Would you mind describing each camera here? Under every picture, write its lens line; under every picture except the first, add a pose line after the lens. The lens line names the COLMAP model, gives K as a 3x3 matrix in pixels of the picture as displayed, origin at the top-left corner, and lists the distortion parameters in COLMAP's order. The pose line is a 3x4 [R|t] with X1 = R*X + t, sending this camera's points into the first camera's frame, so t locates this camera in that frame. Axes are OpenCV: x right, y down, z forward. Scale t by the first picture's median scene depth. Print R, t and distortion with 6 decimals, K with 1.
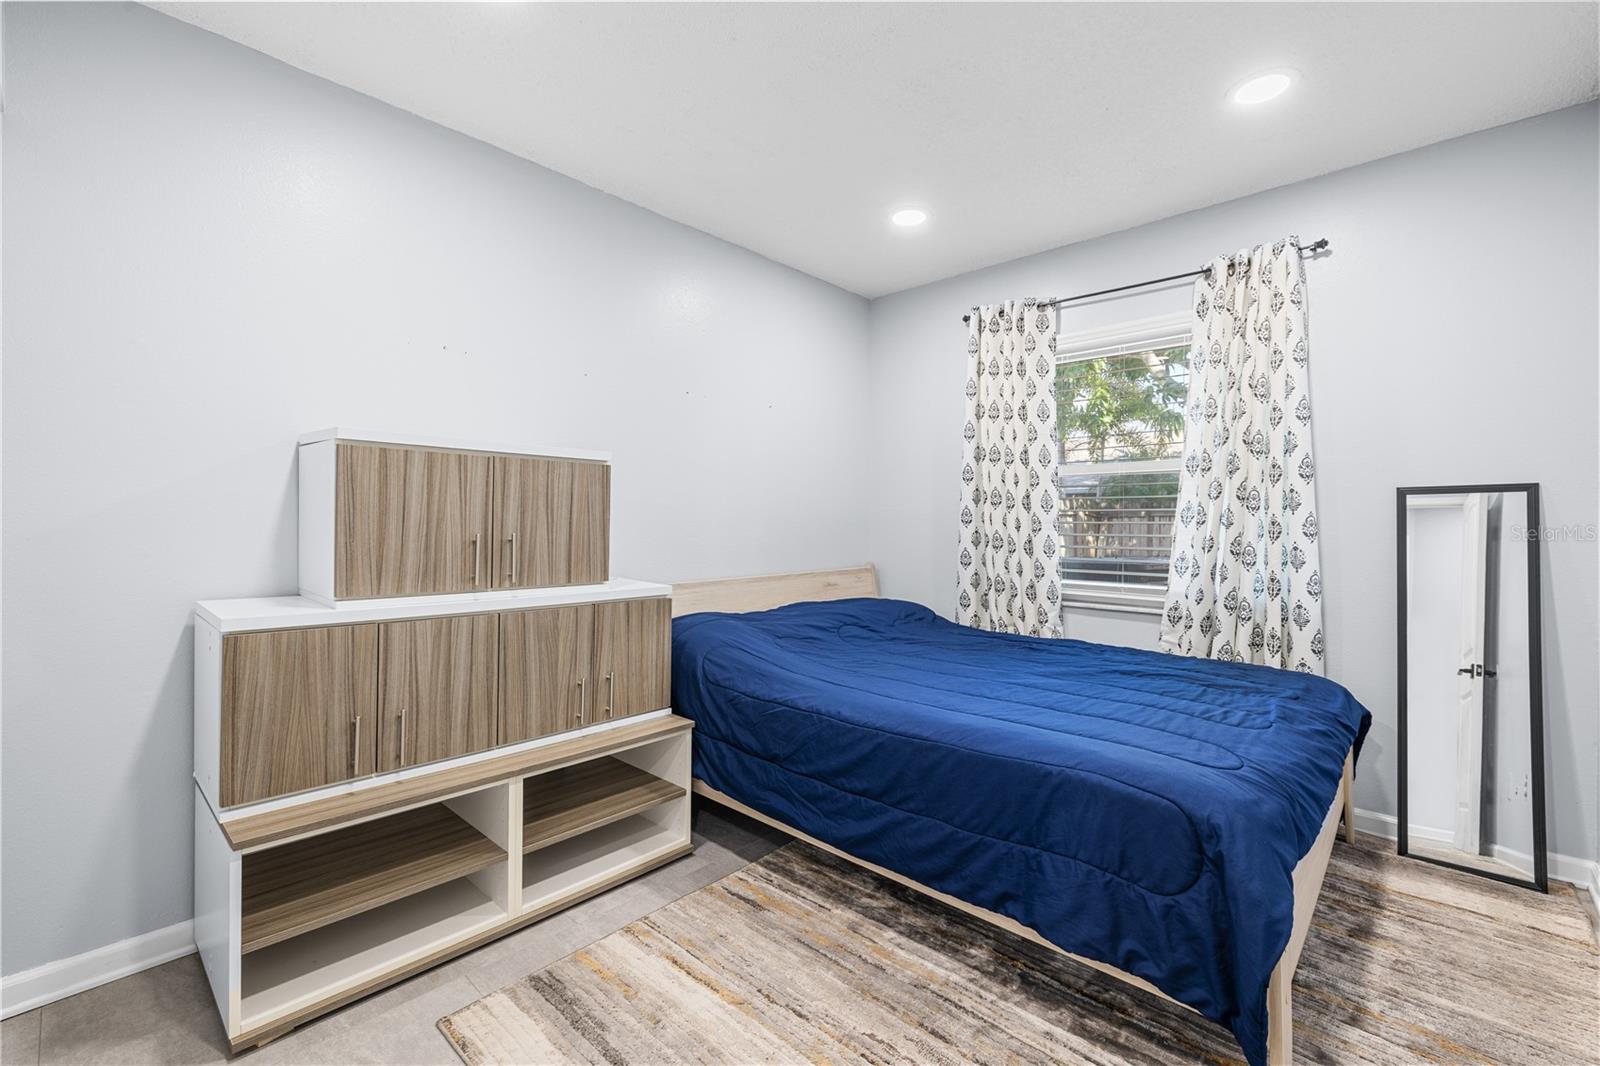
lens RADIAL K [[673.9, 0, 792.7], [0, 673.9, 533.9], [0, 0, 1]] dist [0.000465, 0.000299]
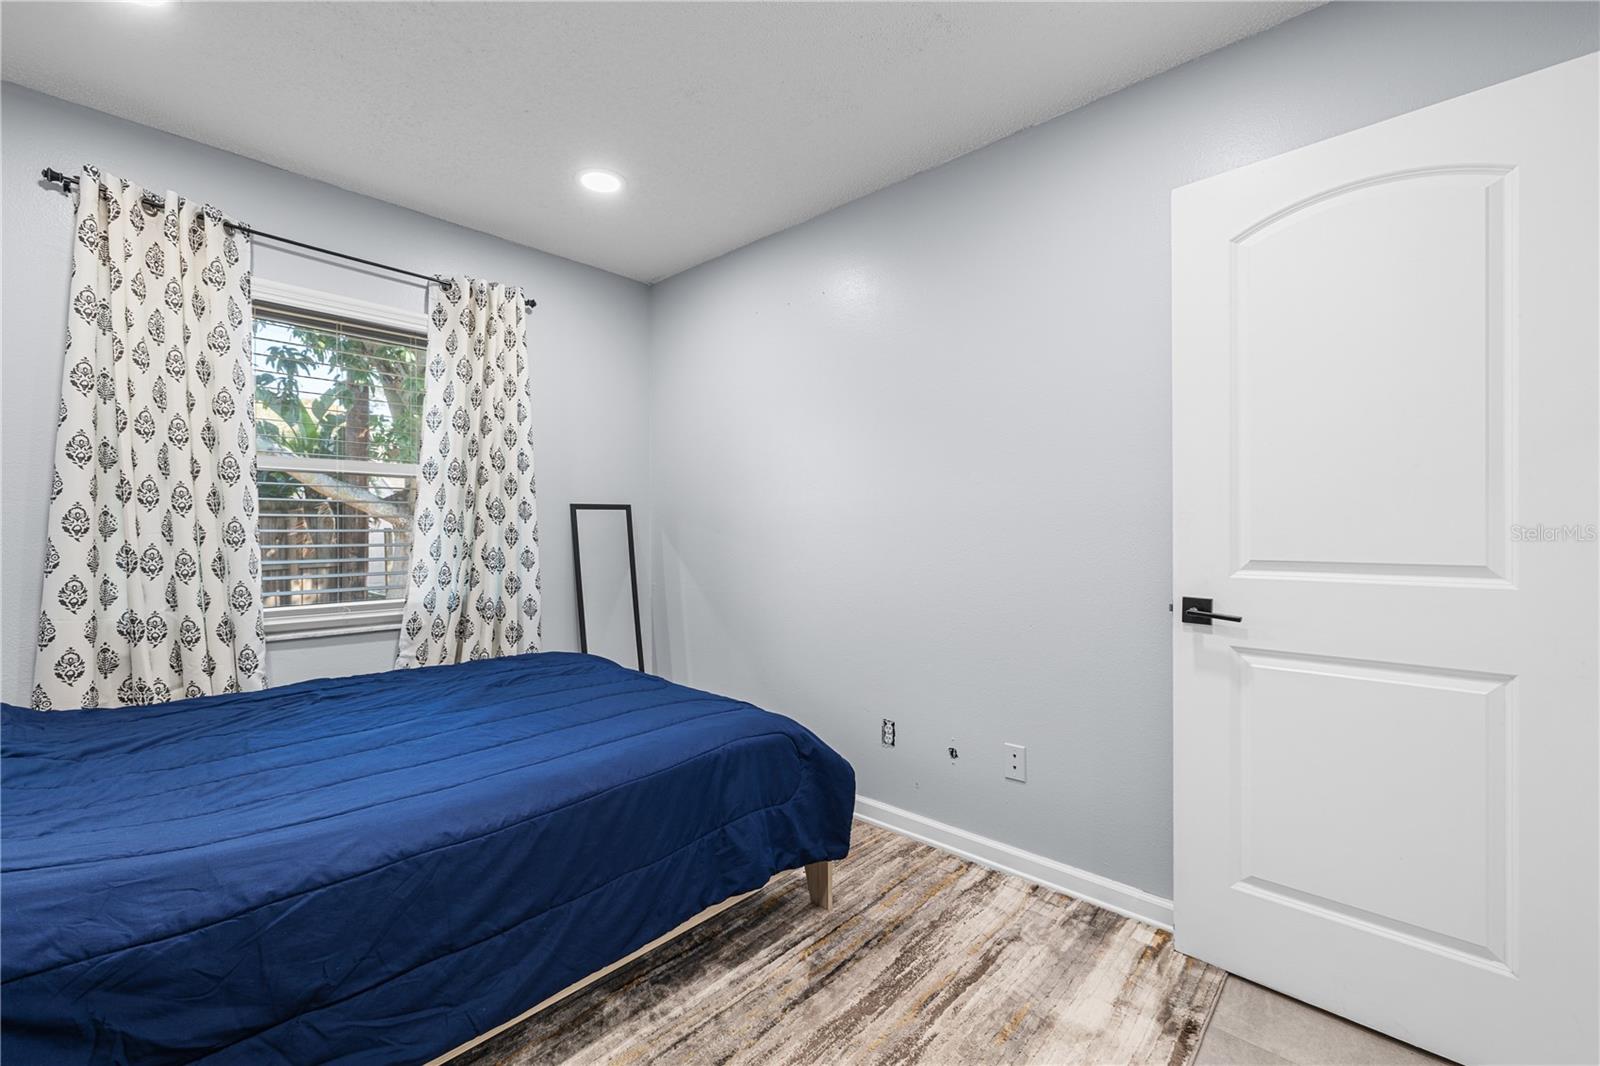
lens RADIAL K [[671.8, 0, 799.6], [0, 671.8, 530.5], [0, 0, 1]] dist [0.001844, 0.000618]
pose [[-0.008060, -0.007892, 0.999936, -0.448046], [0.017158, 0.999821, 0.008029, -0.016668], [-0.999820, 0.017222, -0.007923, 0.527355]]
